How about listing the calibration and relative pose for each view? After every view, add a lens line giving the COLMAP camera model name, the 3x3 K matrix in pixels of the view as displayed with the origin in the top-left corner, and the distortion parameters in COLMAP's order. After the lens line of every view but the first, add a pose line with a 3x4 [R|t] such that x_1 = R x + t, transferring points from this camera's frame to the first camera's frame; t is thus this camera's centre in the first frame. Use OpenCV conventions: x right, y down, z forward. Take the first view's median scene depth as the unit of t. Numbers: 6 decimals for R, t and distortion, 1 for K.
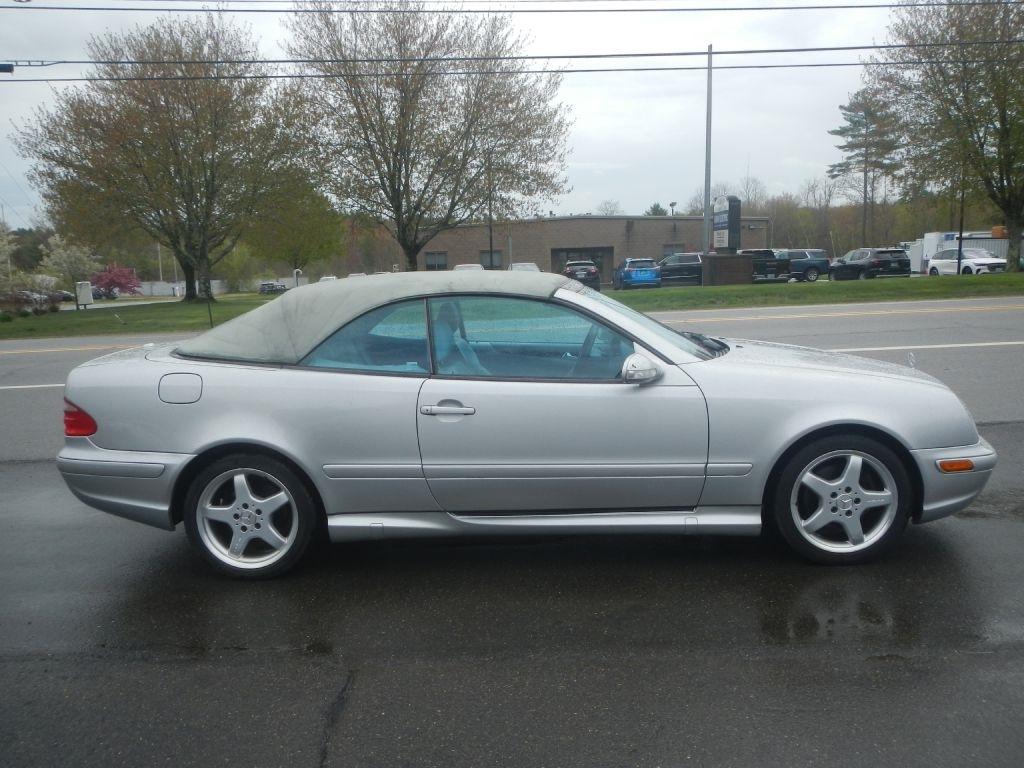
lens RADIAL K [[839.6, 0, 512.0], [0, 839.6, 384.0], [0, 0, 1]] dist [-0.009307, -0.003580]
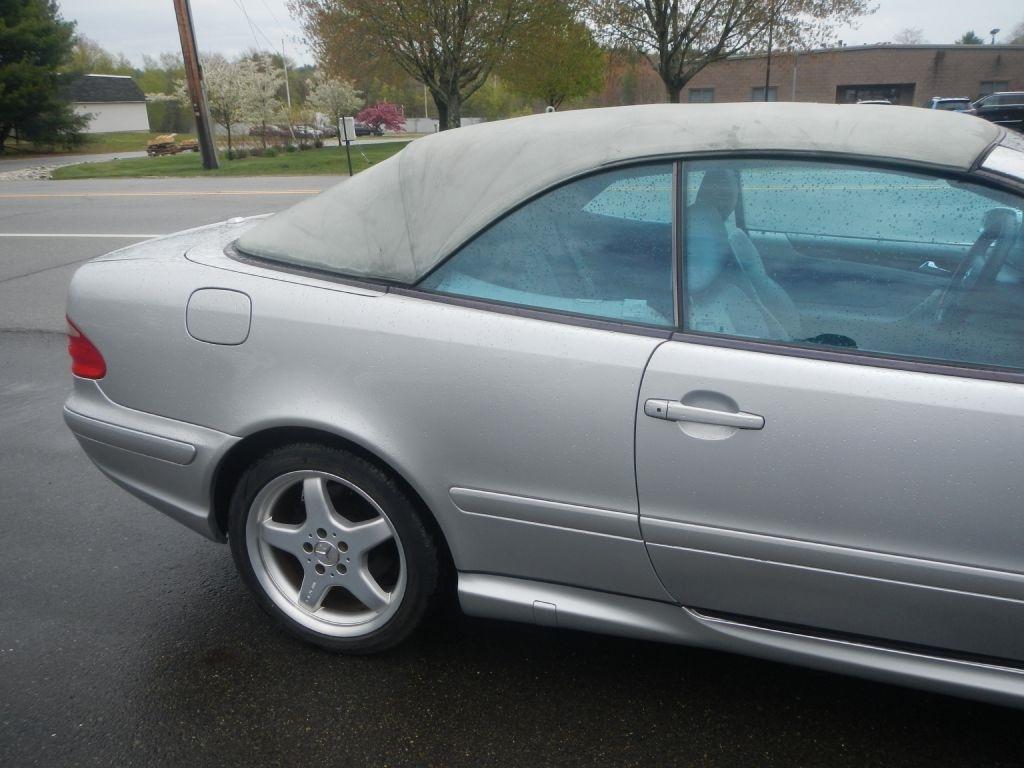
lens RADIAL K [[839.6, 0, 512.0], [0, 839.6, 384.0], [0, 0, 1]] dist [-0.009307, -0.003580]
pose [[0.955418, 0.100843, -0.277502, -0.006145], [-0.048983, 0.980978, 0.187838, -0.008159], [0.291165, -0.165871, 0.942183, 0.065411]]
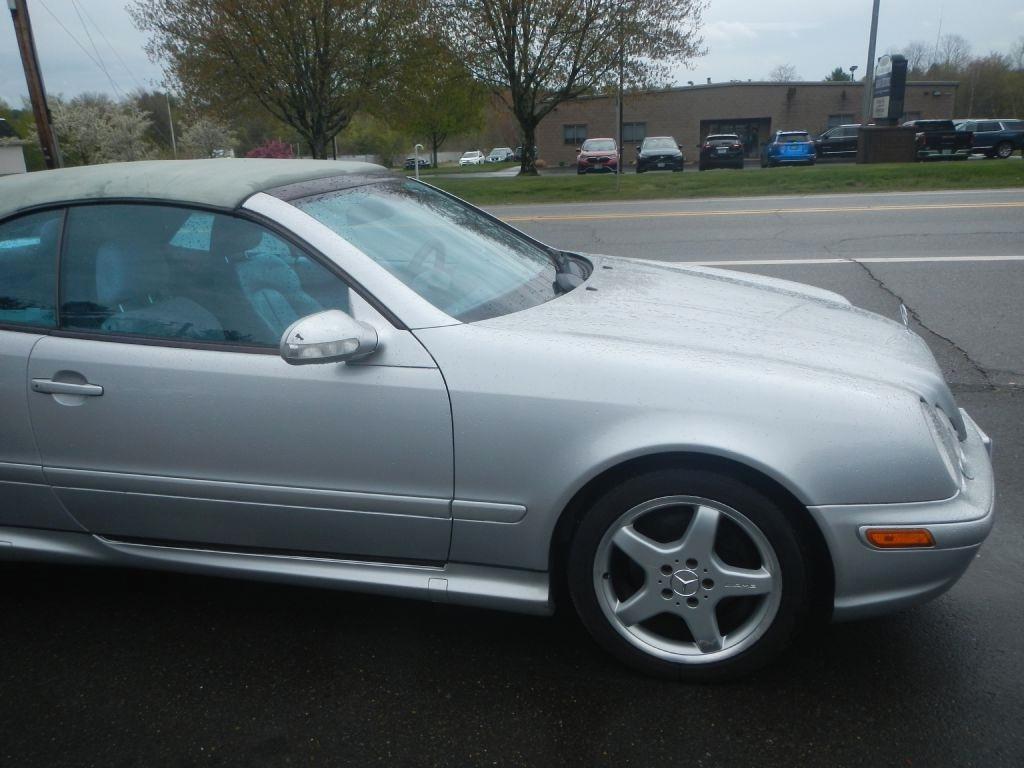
lens RADIAL K [[839.6, 0, 512.0], [0, 839.6, 384.0], [0, 0, 1]] dist [-0.009307, -0.003580]
pose [[0.982128, 0.049095, -0.181701, 0.045827], [-0.022495, 0.989080, 0.145656, -0.008870], [0.186867, -0.138965, 0.972507, 0.053559]]
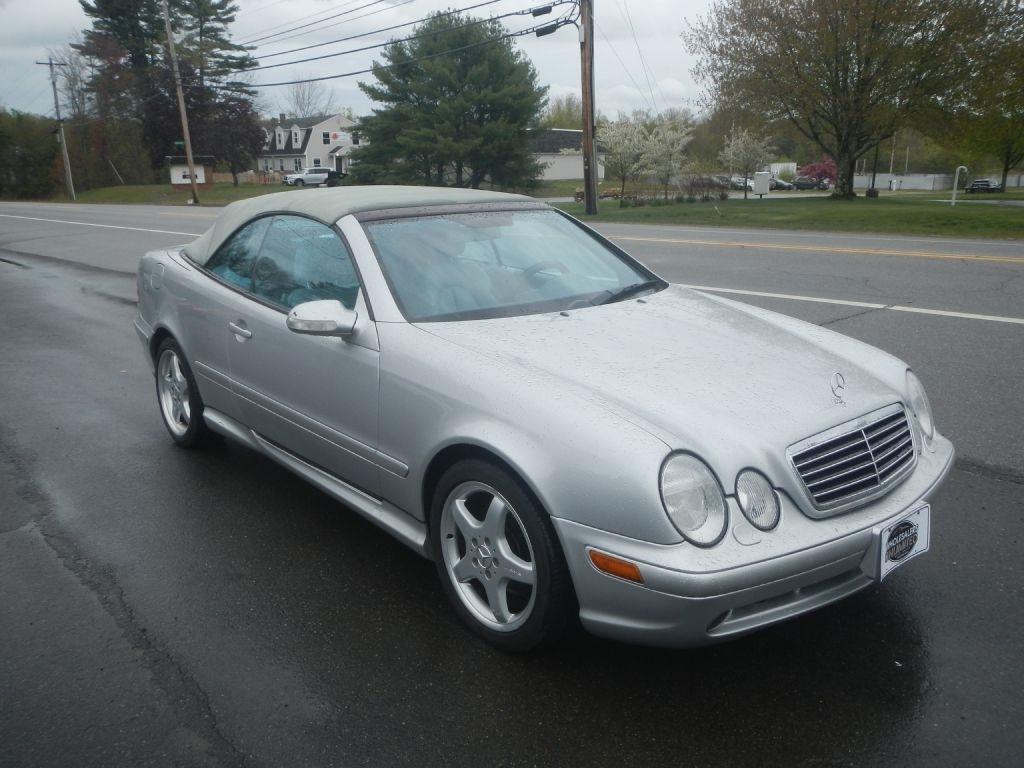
lens RADIAL K [[837.1, 0, 512.0], [0, 837.1, 384.0], [0, 0, 1]] dist [-0.001514, -0.005051]
pose [[0.677266, 0.211230, -0.704765, 0.105488], [-0.120955, 0.976834, 0.176538, -0.014911], [0.725728, -0.034318, 0.687125, 0.066280]]
